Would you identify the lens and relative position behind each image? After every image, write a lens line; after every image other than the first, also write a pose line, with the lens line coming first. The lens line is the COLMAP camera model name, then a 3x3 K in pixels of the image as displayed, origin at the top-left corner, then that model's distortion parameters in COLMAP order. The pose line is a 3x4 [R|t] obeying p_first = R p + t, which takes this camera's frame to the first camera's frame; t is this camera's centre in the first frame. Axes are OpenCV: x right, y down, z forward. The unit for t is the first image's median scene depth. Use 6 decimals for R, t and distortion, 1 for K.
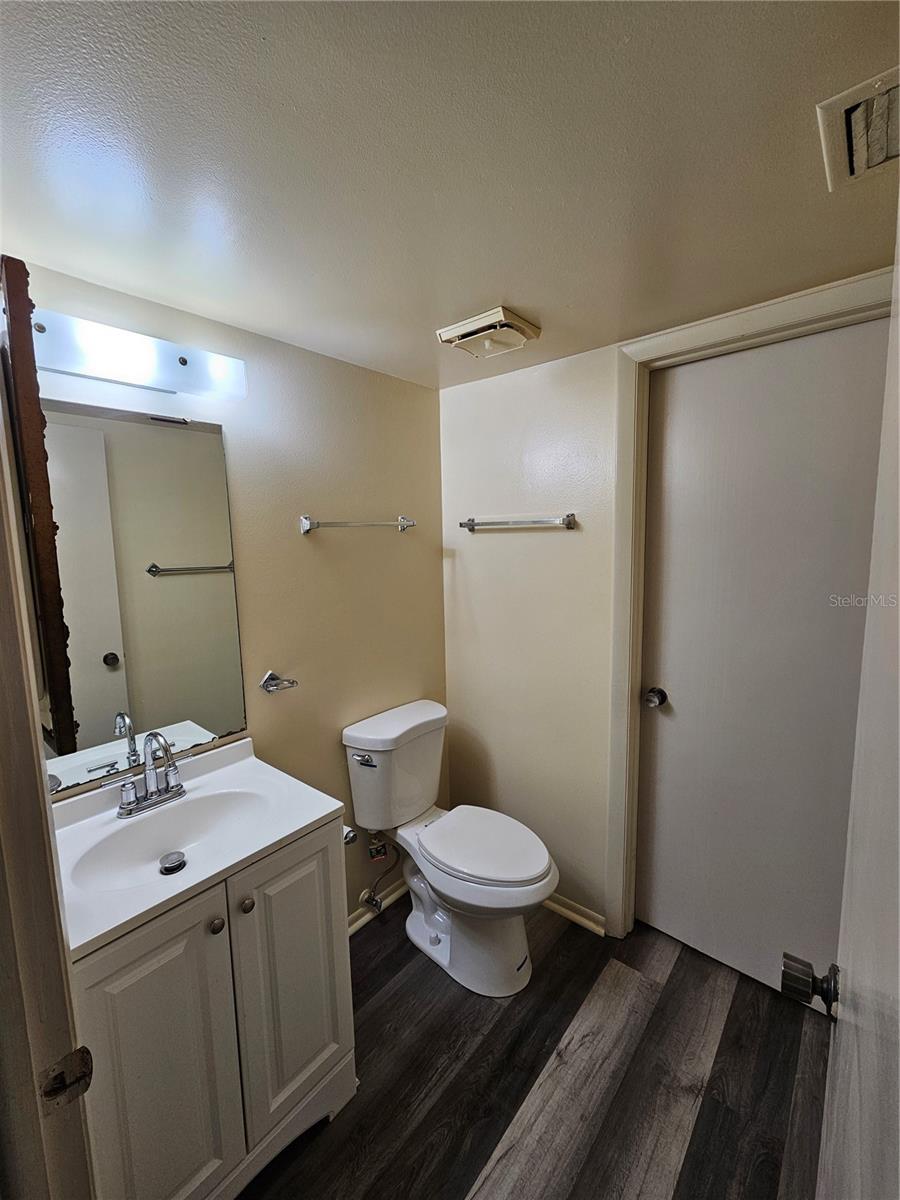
lens RADIAL K [[484.0, 0, 428.7], [0, 484.0, 601.7], [0, 0, 1]] dist [-0.001726, -0.000245]
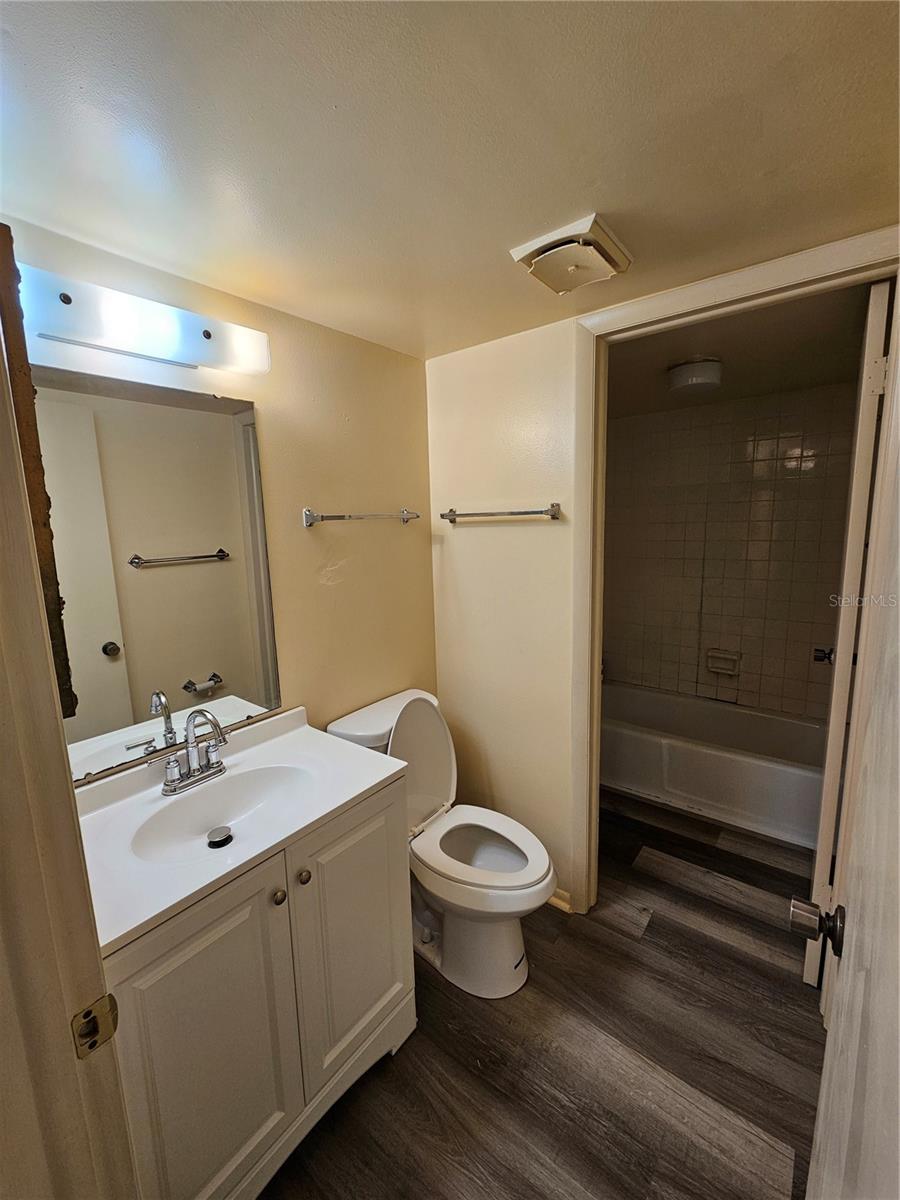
lens RADIAL K [[486.7, 0, 450.0], [0, 486.7, 600.0], [0, 0, 1]] dist [-0.029050, -0.000123]
pose [[0.996640, -0.018418, 0.079807, -0.118176], [0.017376, 0.999755, 0.013734, 0.042229], [-0.080041, -0.012302, 0.996716, -0.017149]]
